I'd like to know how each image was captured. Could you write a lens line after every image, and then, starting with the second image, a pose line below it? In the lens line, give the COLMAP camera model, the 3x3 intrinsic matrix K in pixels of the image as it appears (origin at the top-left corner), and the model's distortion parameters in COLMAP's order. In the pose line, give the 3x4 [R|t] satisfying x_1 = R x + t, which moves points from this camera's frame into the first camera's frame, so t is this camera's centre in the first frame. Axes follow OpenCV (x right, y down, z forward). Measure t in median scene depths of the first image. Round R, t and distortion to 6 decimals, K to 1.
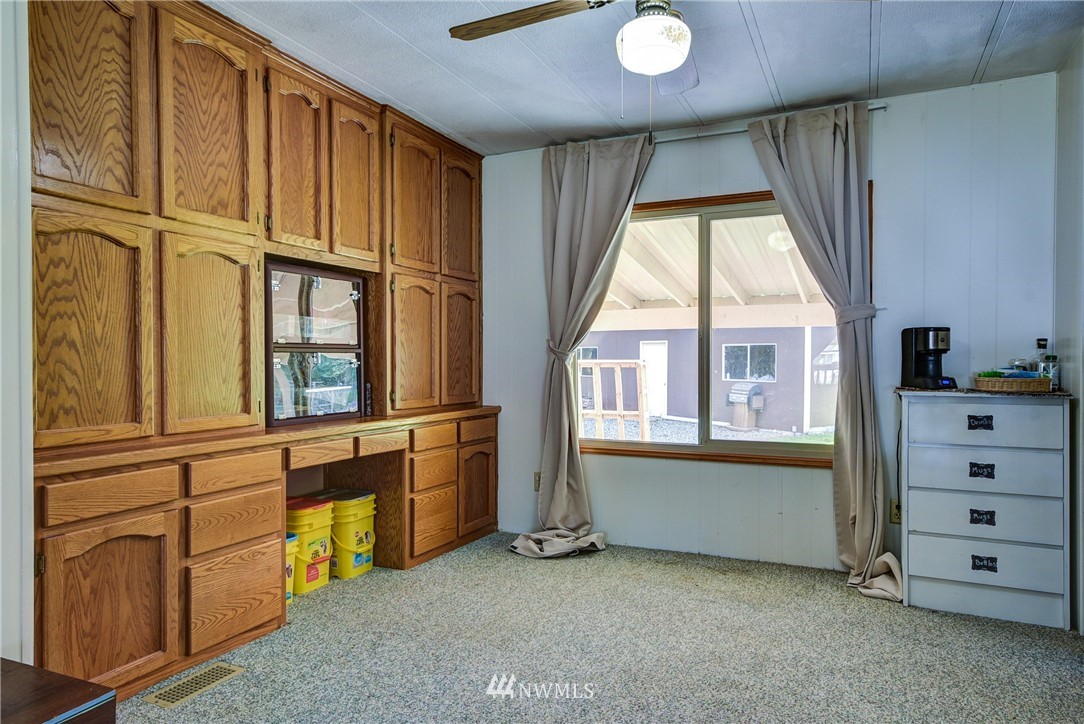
lens RADIAL K [[689.4, 0, 545.8], [0, 689.4, 371.6], [0, 0, 1]] dist [-0.000613, 0.022267]
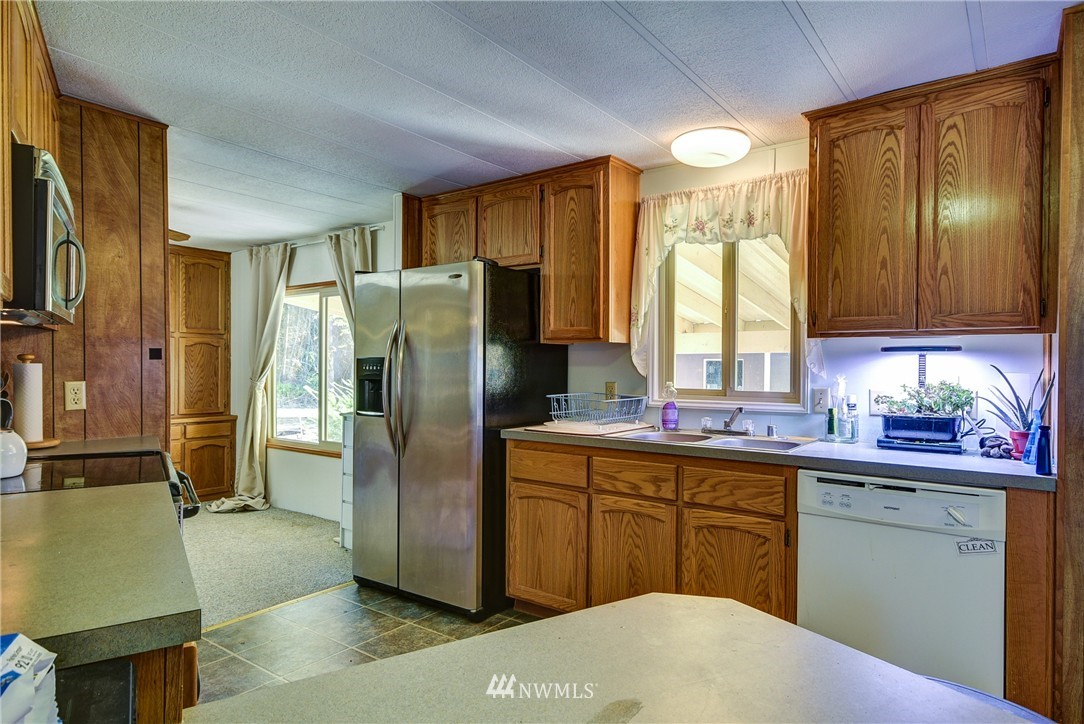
lens RADIAL K [[632.6, 0, 547.6], [0, 632.6, 370.5], [0, 0, 1]] dist [0.002587, 0.001250]
pose [[0.979850, 0.006103, -0.199640, 1.095575], [-0.007766, 0.999941, -0.007545, -0.054810], [0.199582, 0.008943, 0.979840, -0.299464]]
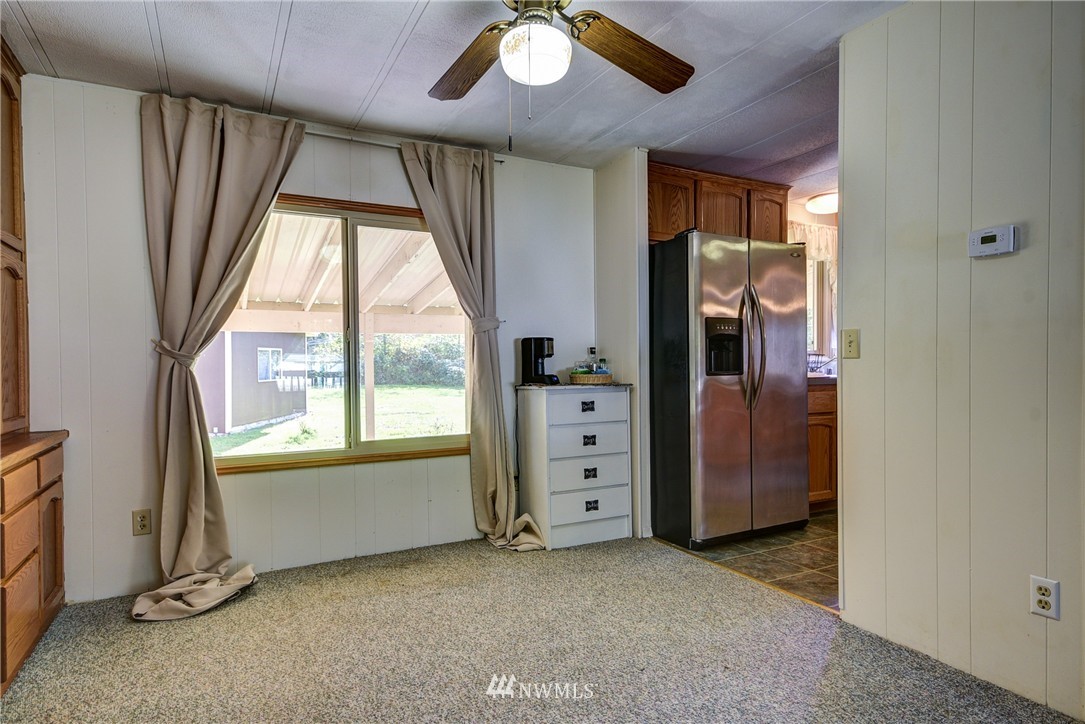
lens RADIAL K [[606.3, 0, 541.3], [0, 606.3, 370.4], [0, 0, 1]] dist [0.016858, 0.001726]
pose [[0.601719, -0.015713, 0.798553, -0.341110], [0.020033, 0.999789, 0.004577, -0.005889], [-0.798456, 0.013244, 0.601907, 0.271225]]
